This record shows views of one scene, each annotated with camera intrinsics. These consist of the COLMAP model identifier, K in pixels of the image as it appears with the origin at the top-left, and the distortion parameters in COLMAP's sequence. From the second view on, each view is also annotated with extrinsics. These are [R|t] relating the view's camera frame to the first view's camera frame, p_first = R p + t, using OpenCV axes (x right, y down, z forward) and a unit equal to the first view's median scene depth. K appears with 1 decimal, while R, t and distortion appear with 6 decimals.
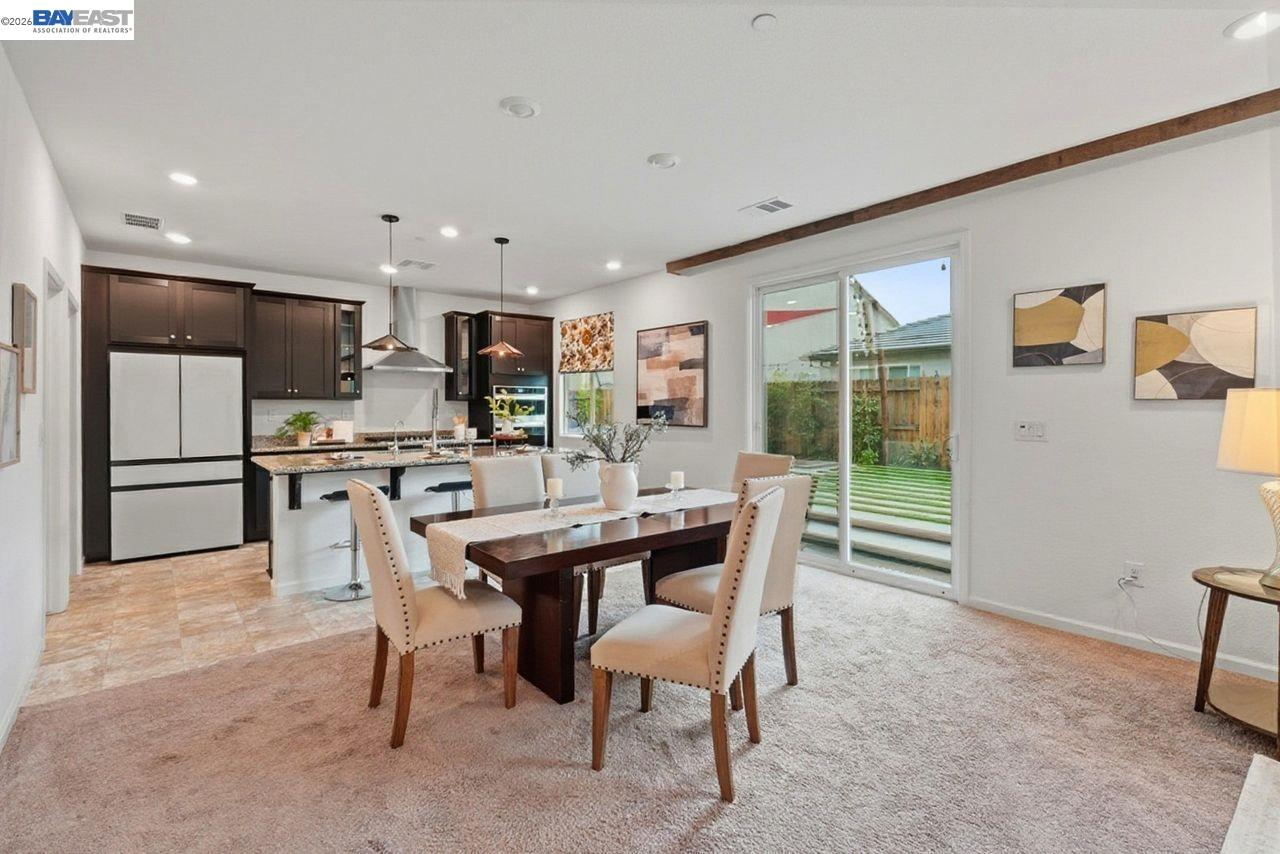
lens RADIAL K [[584.3, 0, 650.7], [0, 584.3, 415.3], [0, 0, 1]] dist [0.002874, -0.003023]
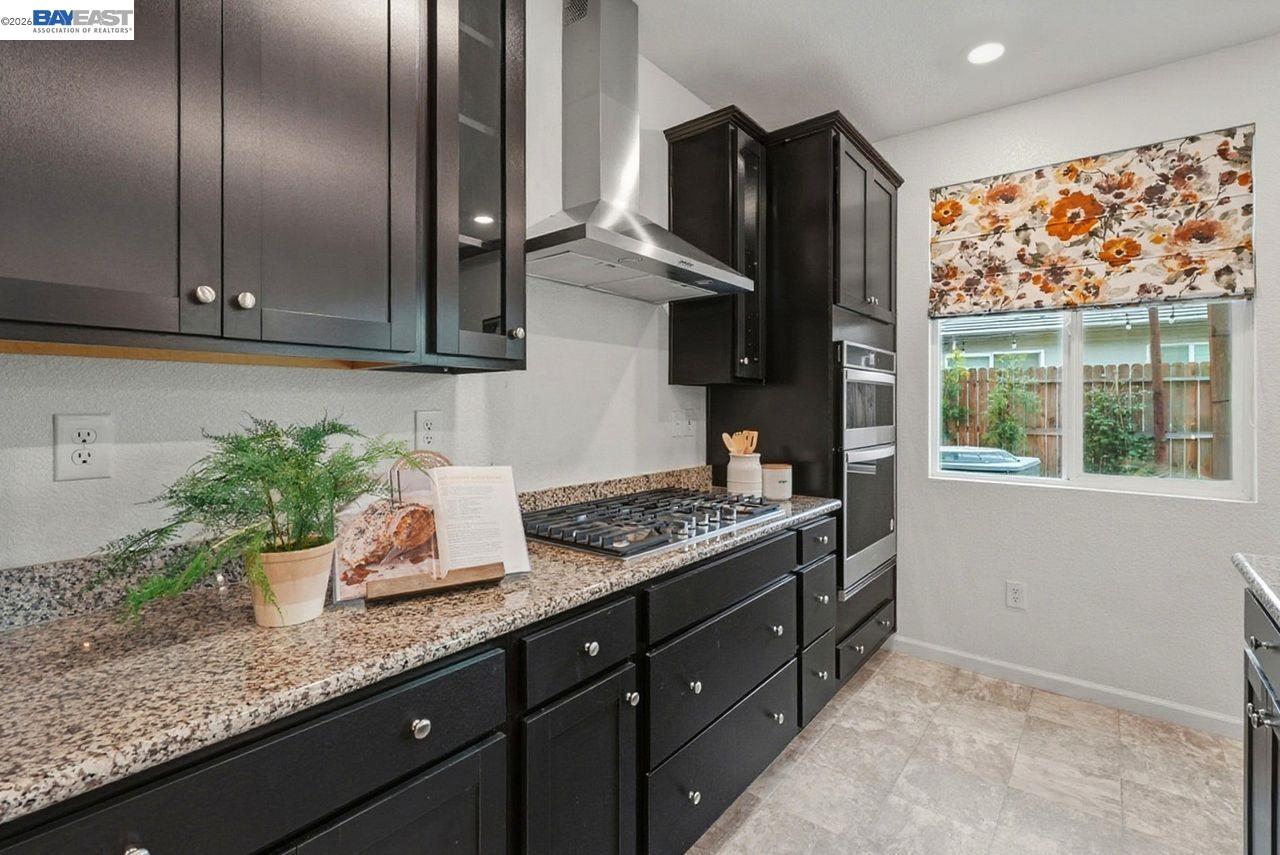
lens RADIAL K [[584.3, 0, 641.9], [0, 584.3, 405.7], [0, 0, 1]] dist [0.002874, -0.003023]
pose [[0.979982, 0.002526, 0.199072, -0.452754], [0.000440, 0.999890, -0.014856, -0.008088], [-0.199087, 0.014646, 0.979872, 0.698015]]
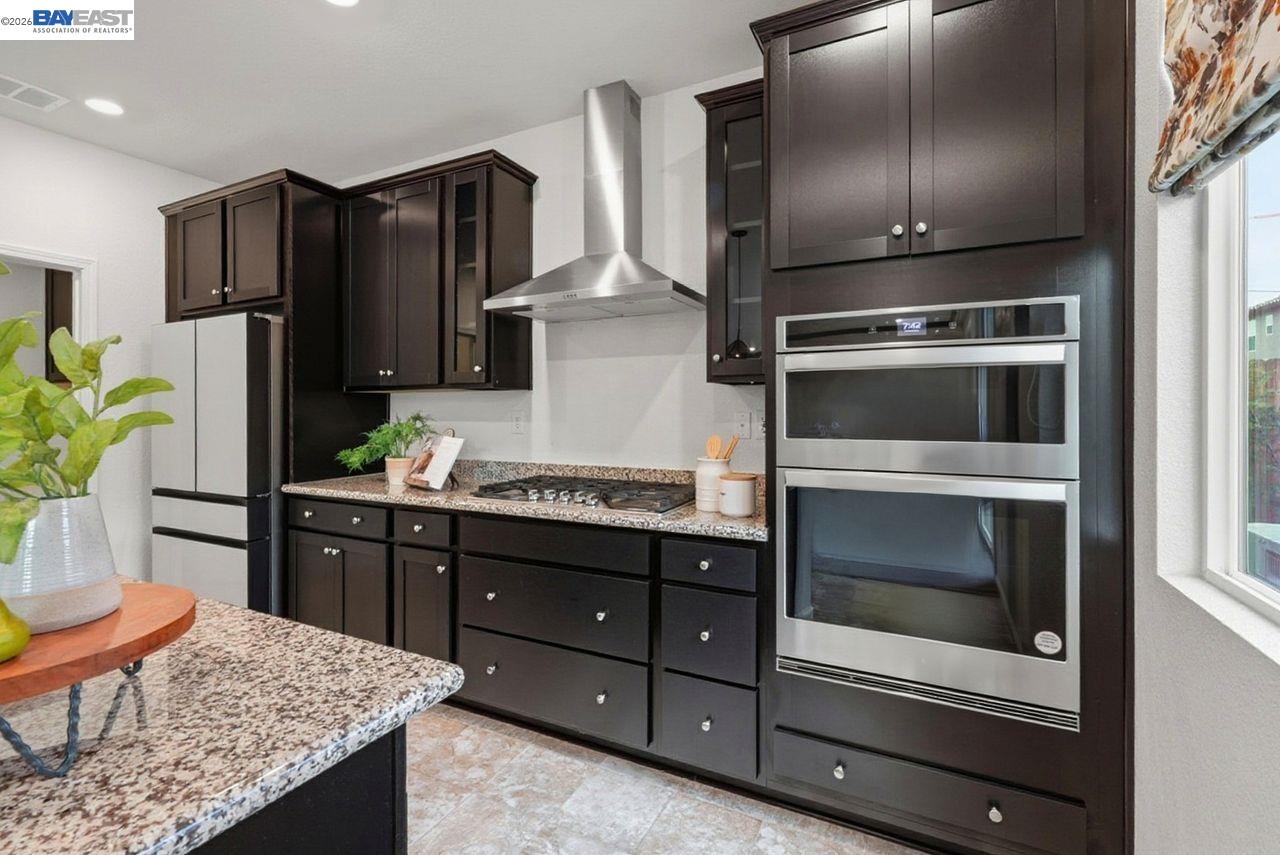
lens RADIAL K [[584.3, 0, 633.7], [0, 584.3, 406.8], [0, 0, 1]] dist [0.002874, -0.003023]
pose [[0.385834, -0.002240, -0.922566, -0.065224], [-0.010269, 0.999925, -0.006722, -0.010246], [0.922511, 0.012067, 0.385782, 0.852998]]
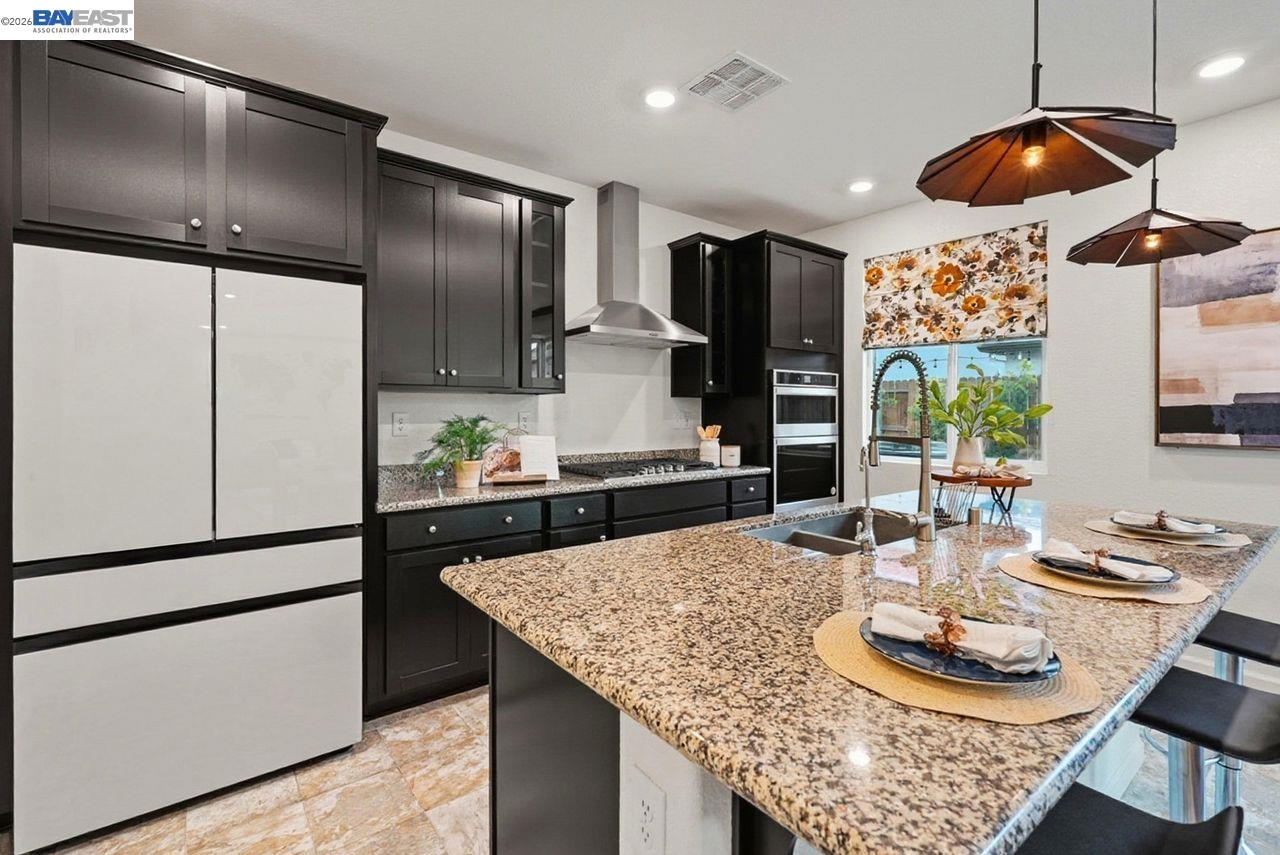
lens RADIAL K [[584.3, 0, 648.2], [0, 584.3, 411.6], [0, 0, 1]] dist [0.002874, -0.003023]
pose [[0.999807, 0.001198, -0.019607, -0.377524], [-0.001480, 0.999895, -0.014382, -0.003347], [0.019588, 0.014409, 0.999704, 0.458452]]
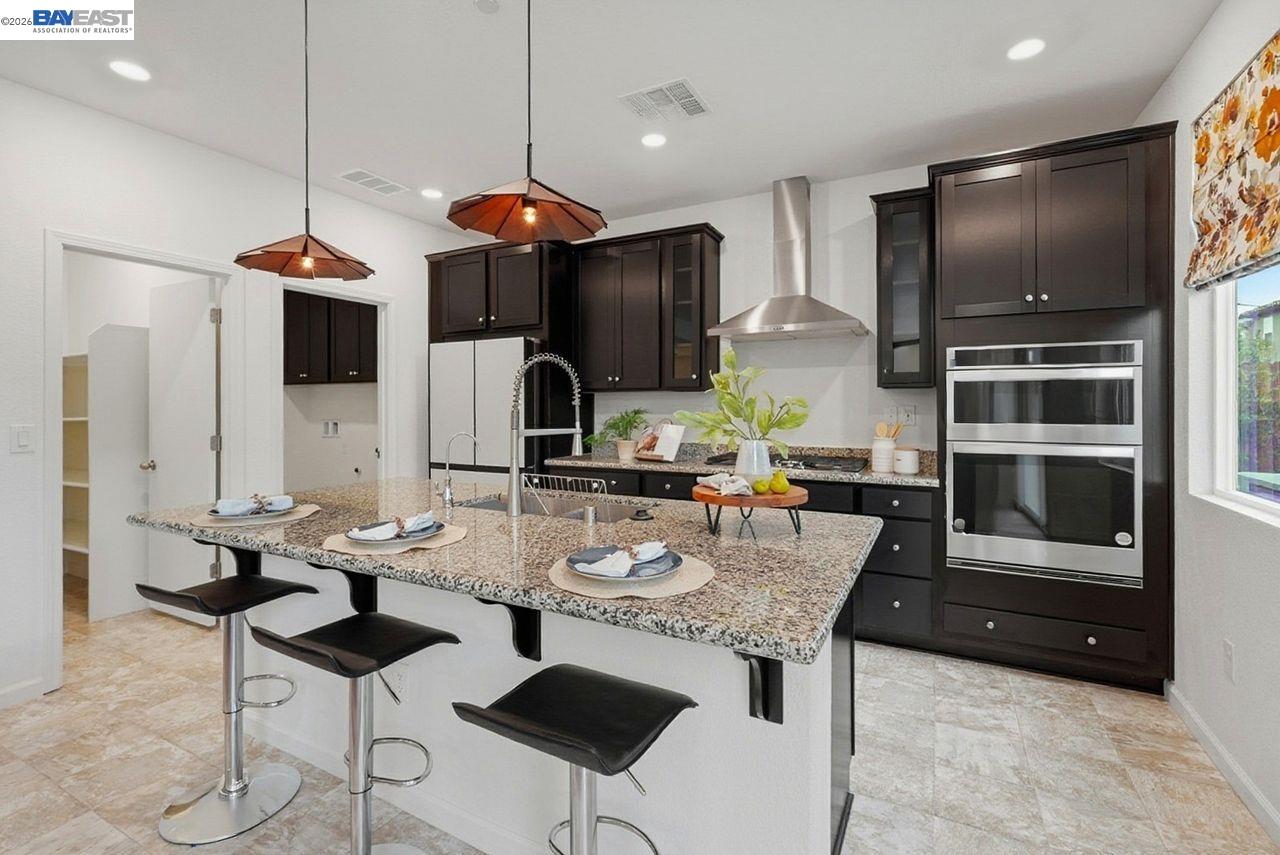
lens RADIAL K [[584.3, 0, 630.1], [0, 584.3, 402.9], [0, 0, 1]] dist [0.002874, -0.003023]
pose [[0.364734, -0.001280, -0.931111, 0.024523], [-0.009174, 0.999946, -0.004969, -0.008878], [0.931066, 0.010354, 0.364703, 0.654403]]
